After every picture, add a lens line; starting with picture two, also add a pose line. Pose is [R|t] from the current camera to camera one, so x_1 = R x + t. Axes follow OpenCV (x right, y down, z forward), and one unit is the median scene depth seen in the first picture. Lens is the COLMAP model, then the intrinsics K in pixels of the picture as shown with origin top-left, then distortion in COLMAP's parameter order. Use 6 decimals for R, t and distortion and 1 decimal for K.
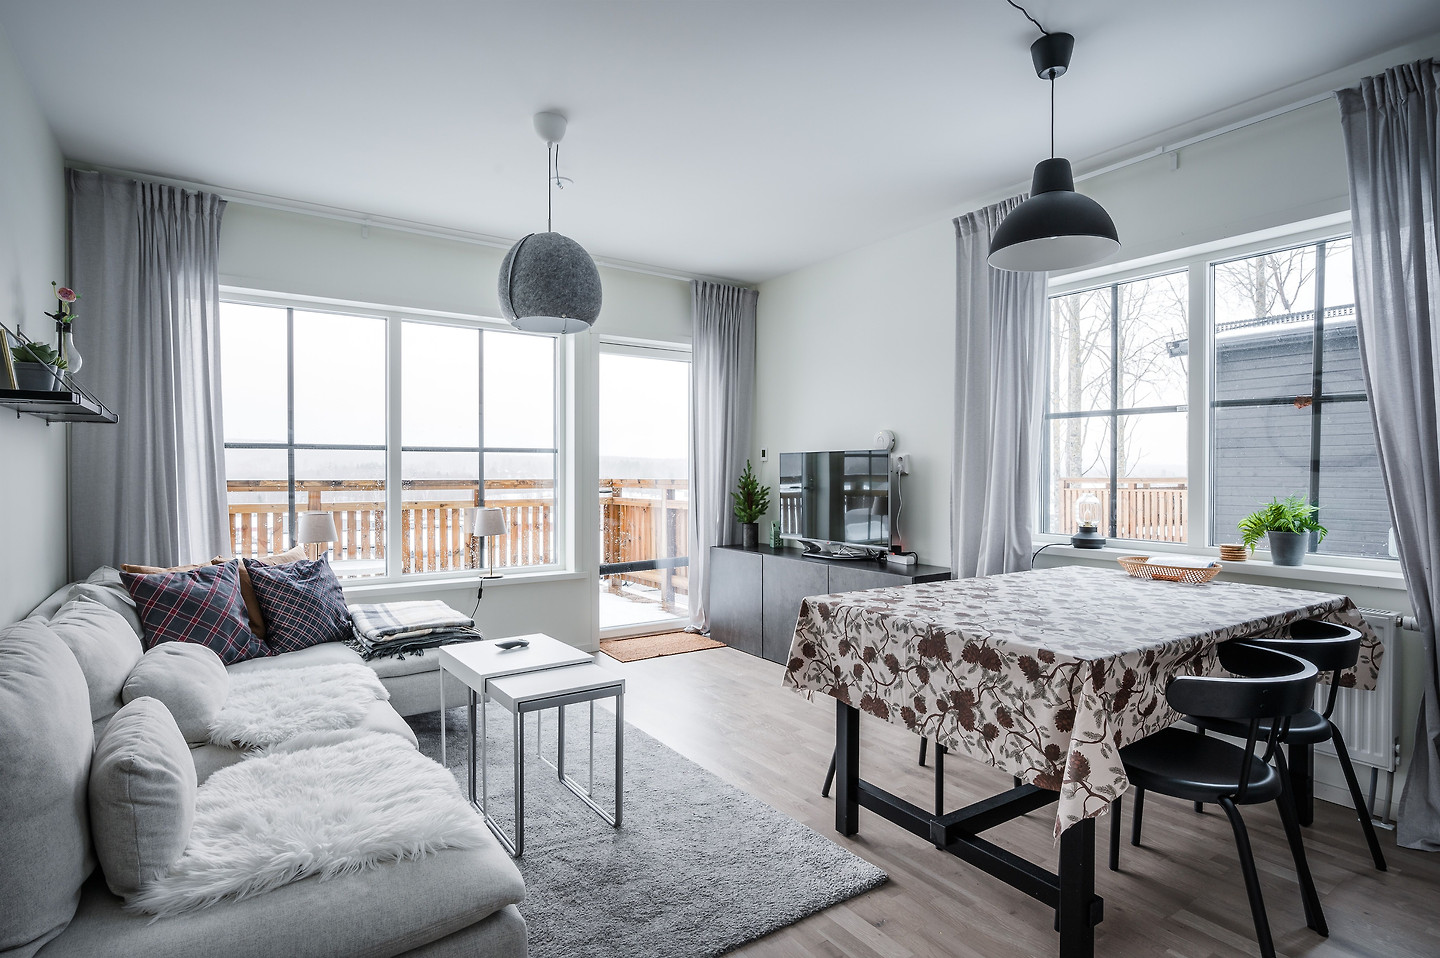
lens RADIAL K [[750.8, 0, 718.7], [0, 750.8, 475.3], [0, 0, 1]] dist [0.003182, 0.000632]
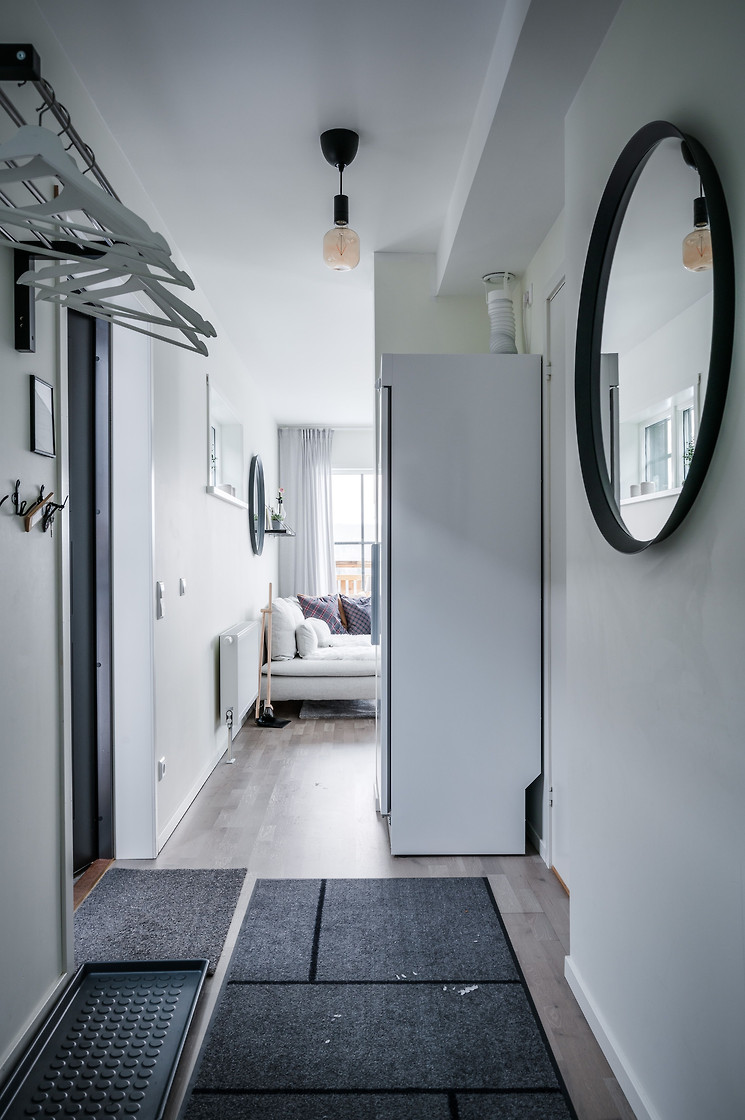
lens RADIAL K [[835.6, 0, 371.8], [0, 835.6, 559.9], [0, 0, 1]] dist [-0.001065, -0.000027]
pose [[0.842595, -0.004570, -0.538529, 0.803827], [0.004421, 0.999989, -0.001569, 0.011913], [0.538530, -0.001059, 0.842606, -1.065196]]
